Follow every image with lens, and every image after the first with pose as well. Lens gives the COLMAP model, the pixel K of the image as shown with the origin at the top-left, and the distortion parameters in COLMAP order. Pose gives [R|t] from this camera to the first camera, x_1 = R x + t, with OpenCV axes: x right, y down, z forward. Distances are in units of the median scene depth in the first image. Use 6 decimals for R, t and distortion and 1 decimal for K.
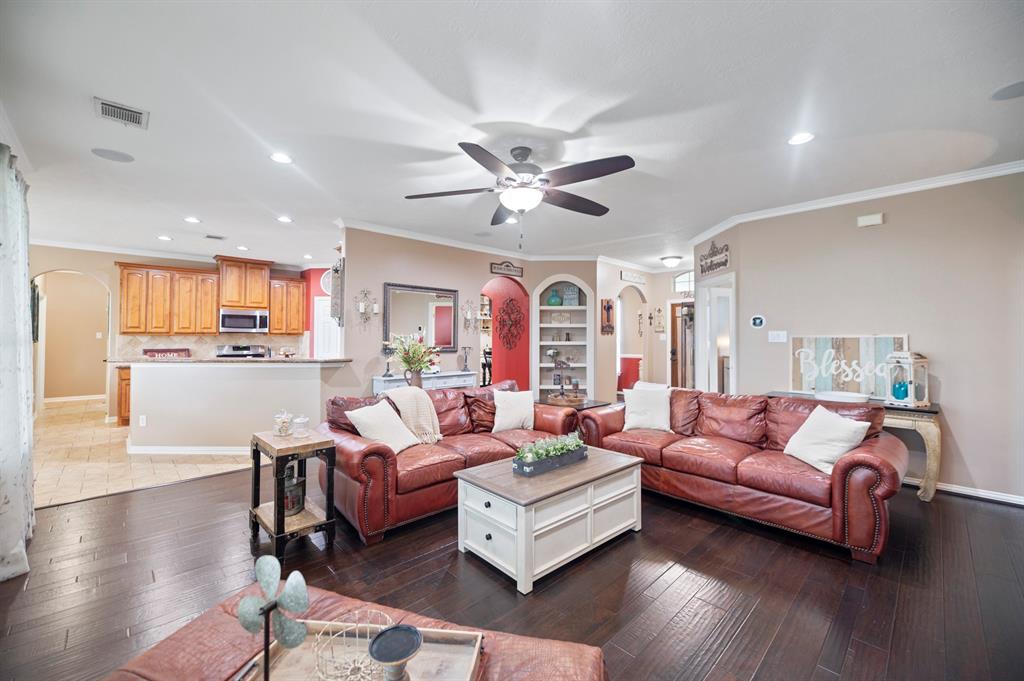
lens RADIAL K [[410.2, 0, 508.0], [0, 410.2, 334.9], [0, 0, 1]] dist [-0.001654, -0.000219]
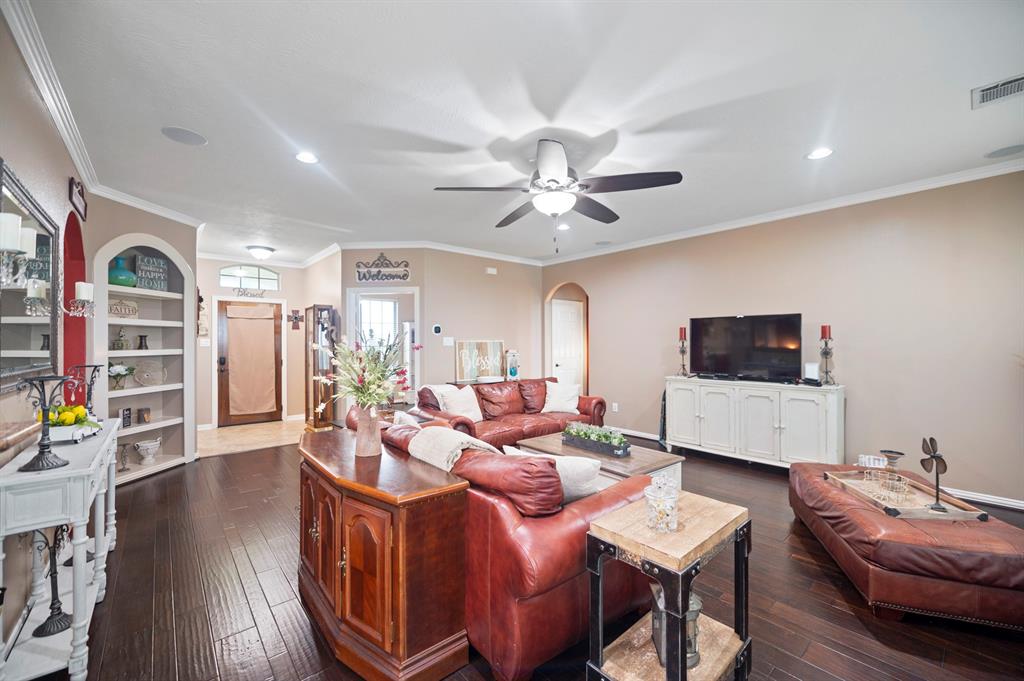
lens RADIAL K [[410.2, 0, 507.8], [0, 410.2, 343.0], [0, 0, 1]] dist [-0.001654, -0.000219]
pose [[0.065122, -0.001430, 0.997876, -0.589670], [-0.002938, 0.999994, 0.001625, 0.005462], [-0.997873, -0.003037, 0.065117, 0.639096]]
